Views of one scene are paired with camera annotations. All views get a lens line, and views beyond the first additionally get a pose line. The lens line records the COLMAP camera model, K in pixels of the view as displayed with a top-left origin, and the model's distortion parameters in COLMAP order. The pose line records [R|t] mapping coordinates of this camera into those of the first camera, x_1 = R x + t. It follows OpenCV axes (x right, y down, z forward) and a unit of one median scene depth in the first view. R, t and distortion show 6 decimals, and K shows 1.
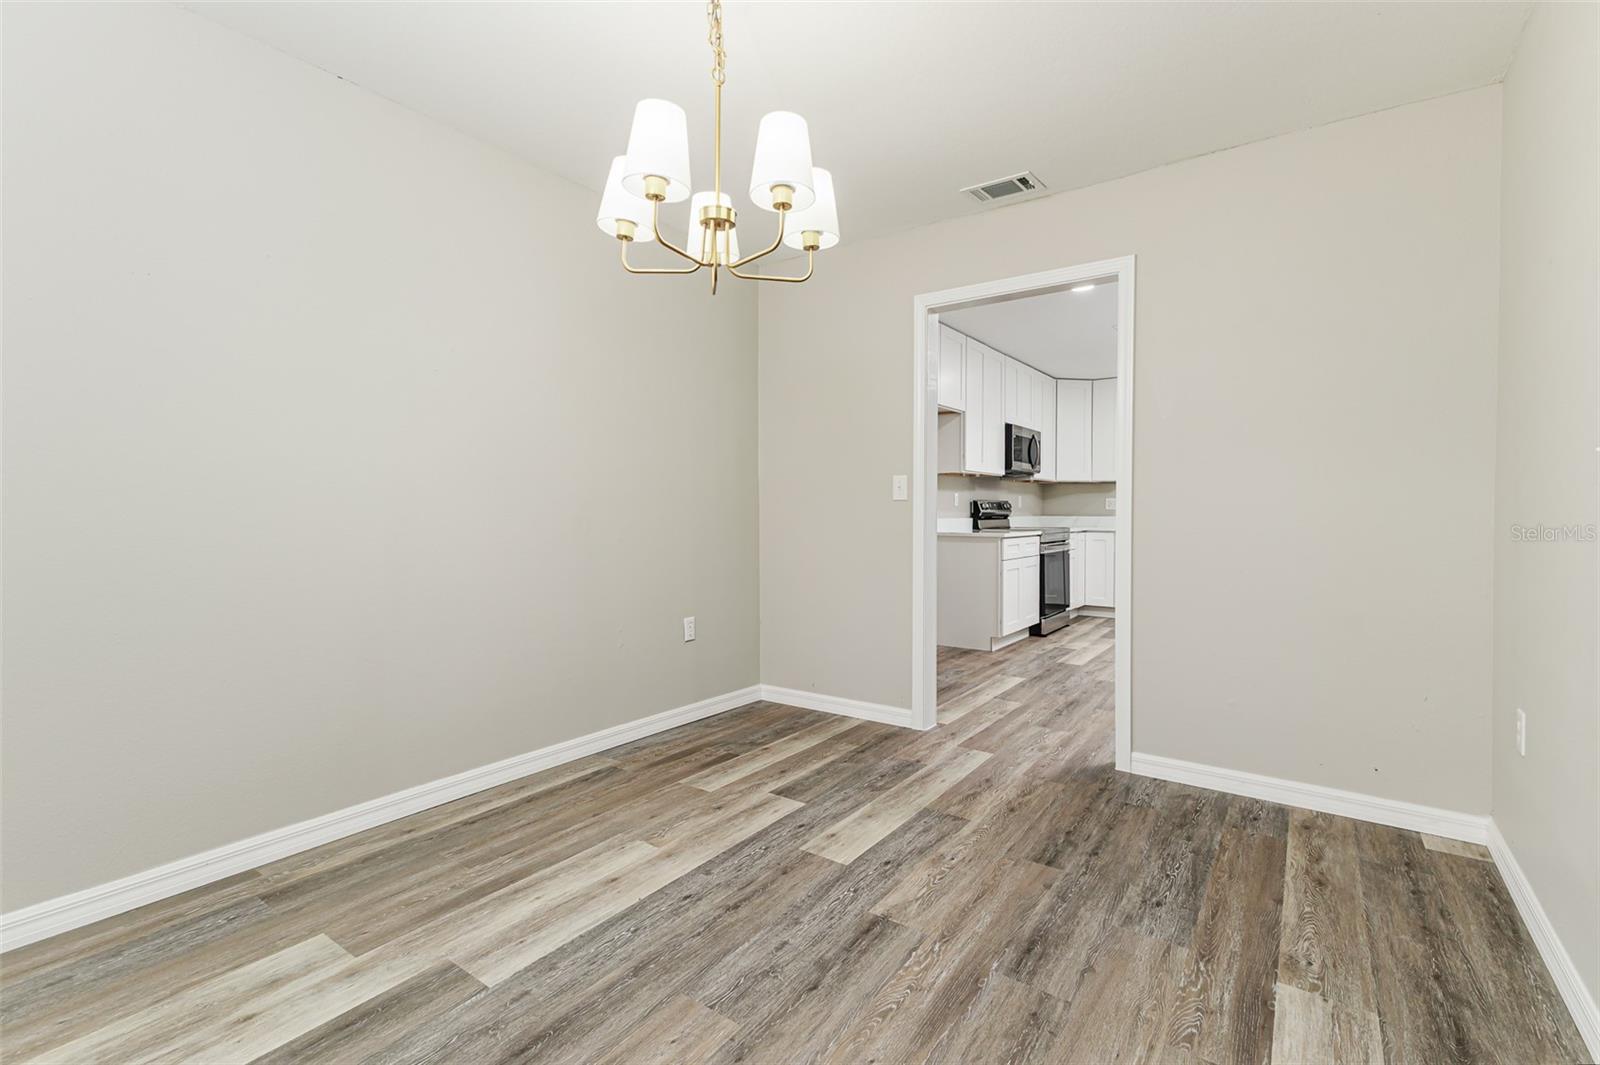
lens RADIAL K [[700.6, 0, 800.5], [0, 700.6, 524.1], [0, 0, 1]] dist [0.017635, -0.006585]
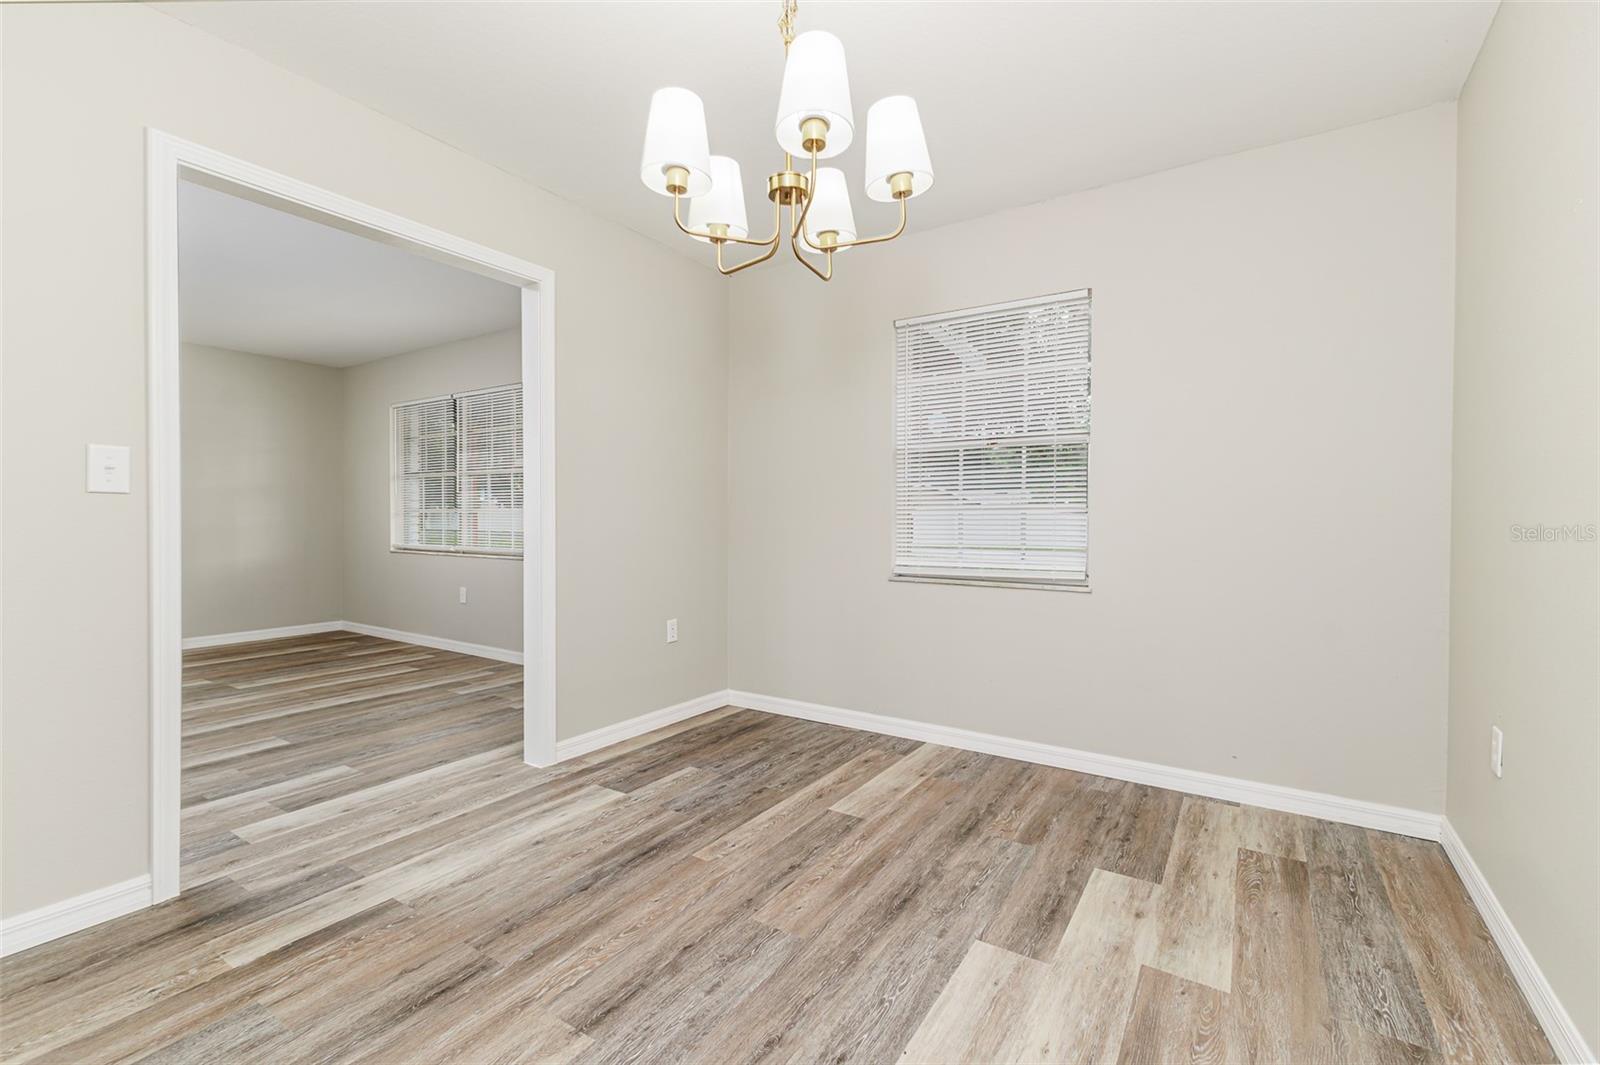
lens RADIAL K [[709.8, 0, 798.7], [0, 709.8, 532.8], [0, 0, 1]] dist [0.012130, -0.000084]
pose [[-0.999029, -0.004377, -0.043841, -0.098884], [-0.006230, 0.999090, 0.042200, -0.036336], [0.043617, 0.042432, -0.998147, 1.990470]]
